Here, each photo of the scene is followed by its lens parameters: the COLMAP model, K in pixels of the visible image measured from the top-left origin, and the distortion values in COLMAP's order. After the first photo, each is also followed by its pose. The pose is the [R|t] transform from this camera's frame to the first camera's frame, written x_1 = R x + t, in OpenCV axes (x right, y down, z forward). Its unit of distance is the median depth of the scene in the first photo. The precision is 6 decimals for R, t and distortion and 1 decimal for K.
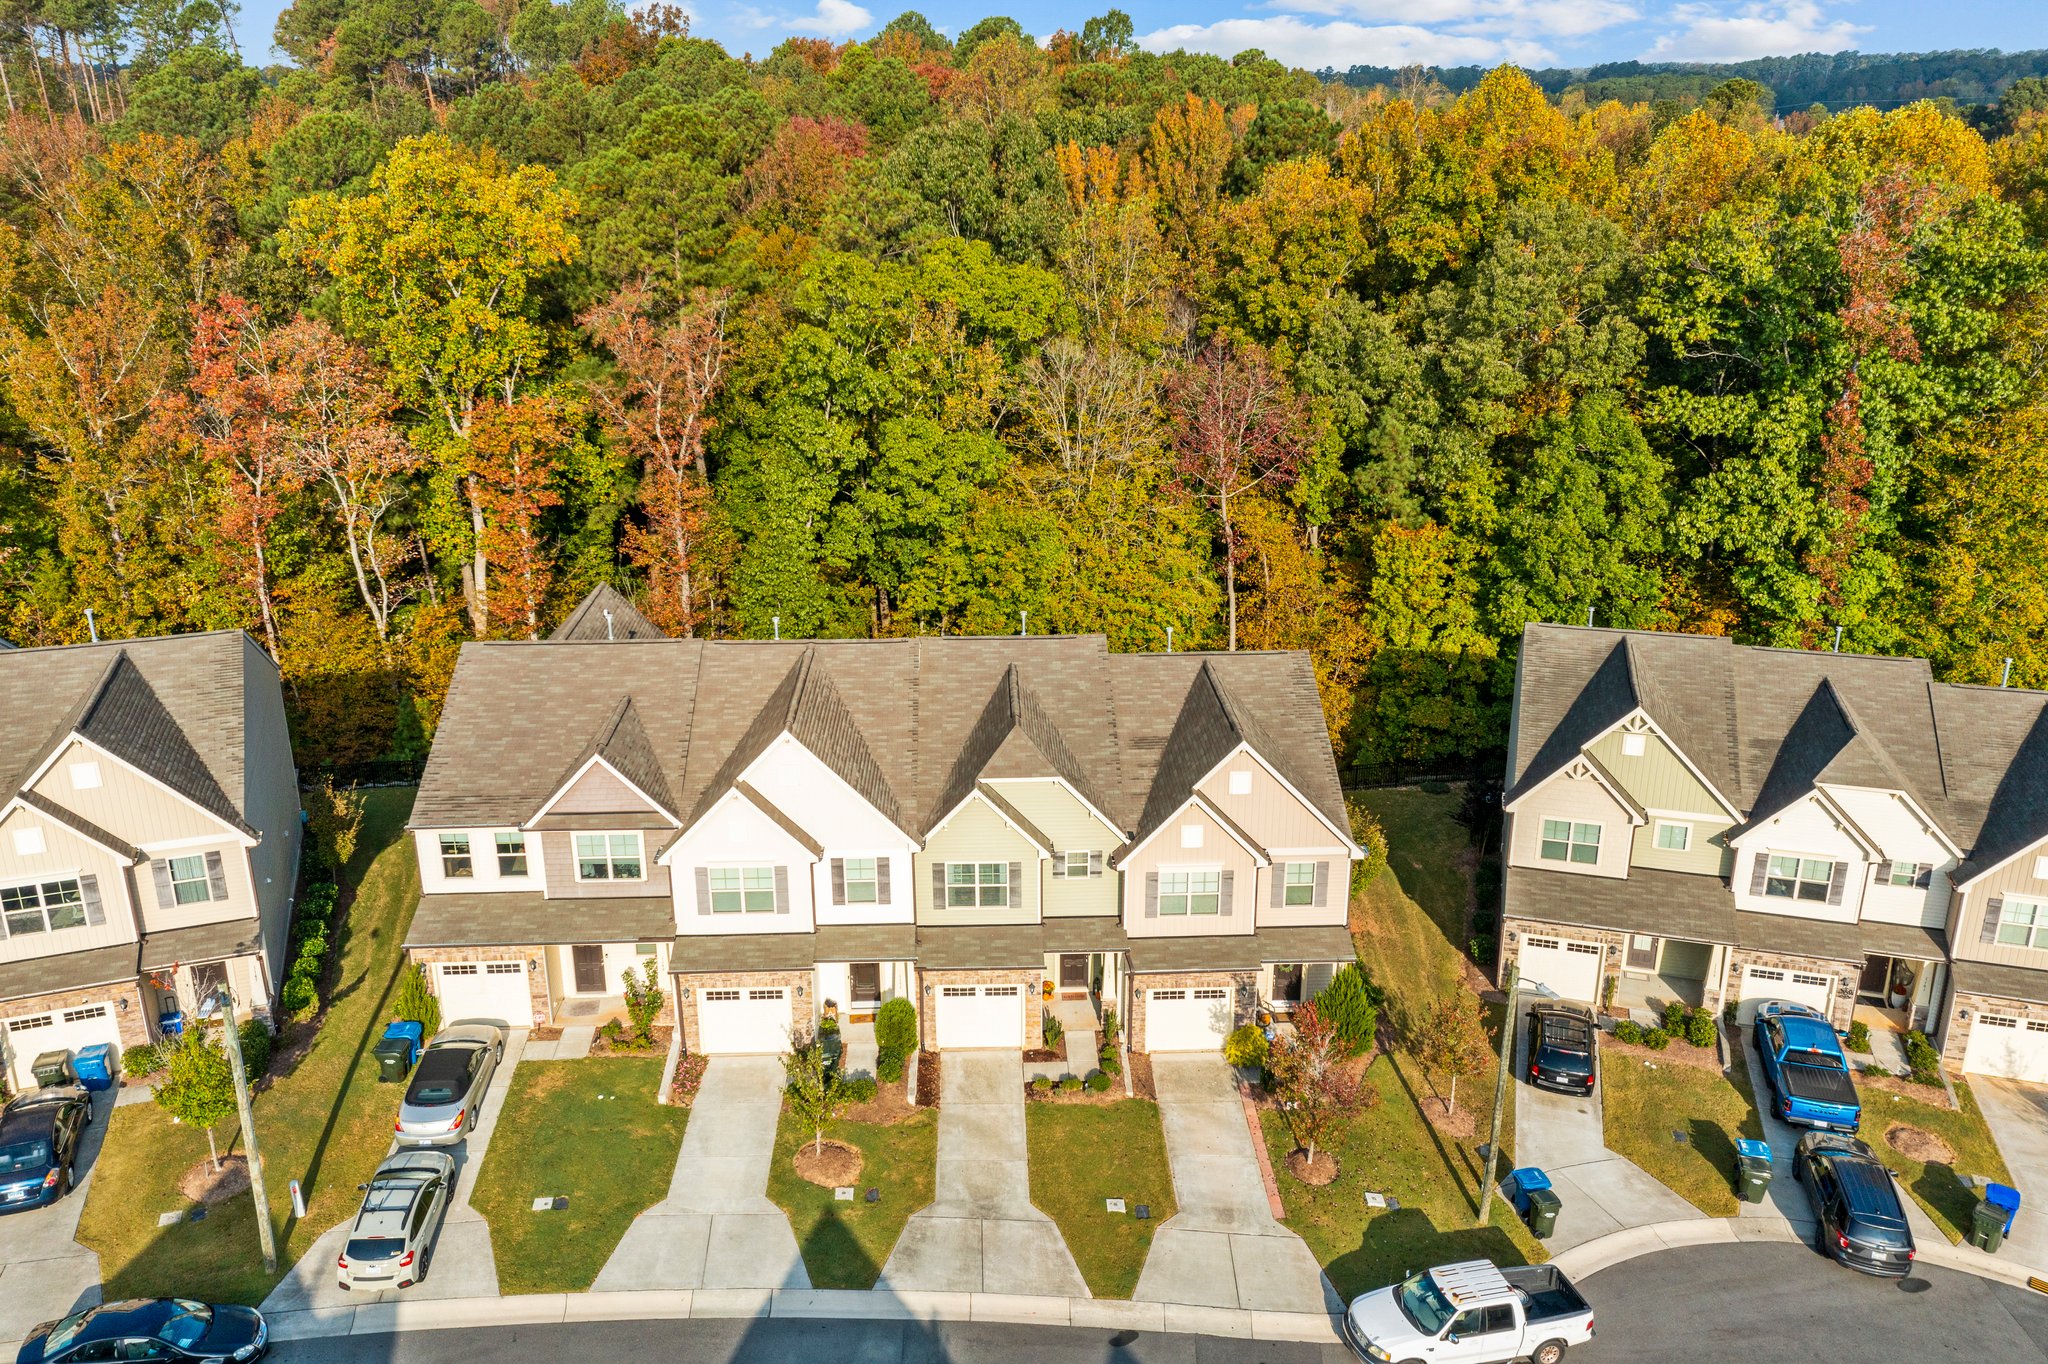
lens RADIAL K [[1599.6, 0, 1028.0], [0, 1599.6, 690.6], [0, 0, 1]] dist [0.036438, 0.025735]
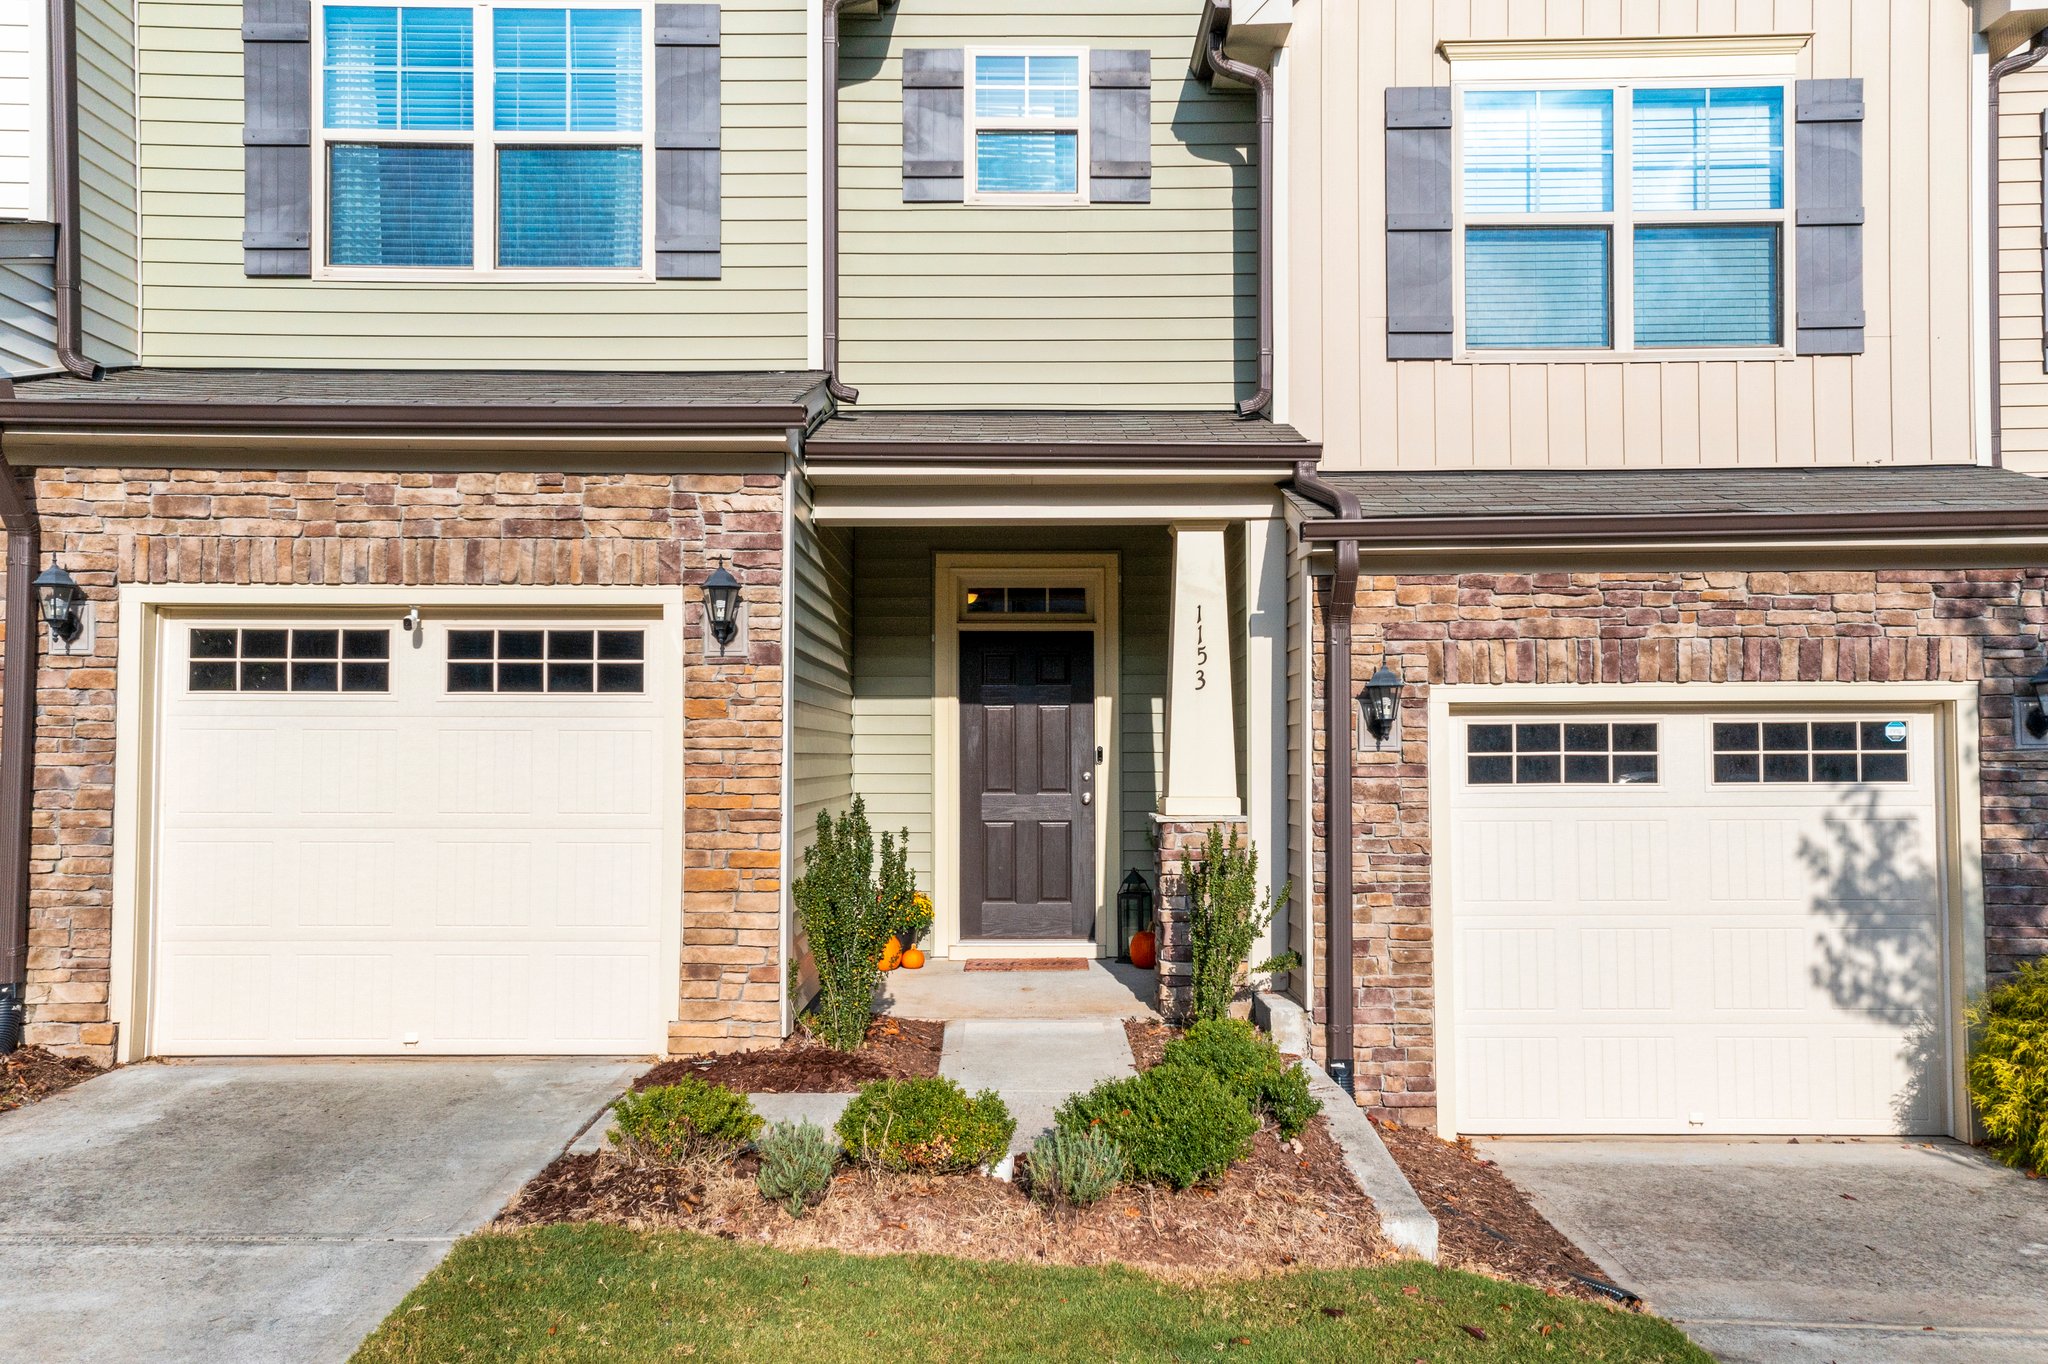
lens RADIAL K [[1599.6, 0, 1022.8], [0, 1599.6, 712.3], [0, 0, 1]] dist [0.036438, 0.025735]
pose [[0.999396, 0.002297, -0.034678, 0.037352], [-0.015159, 0.926707, -0.375479, 0.250334], [0.031274, 0.375778, 0.926182, 0.839617]]
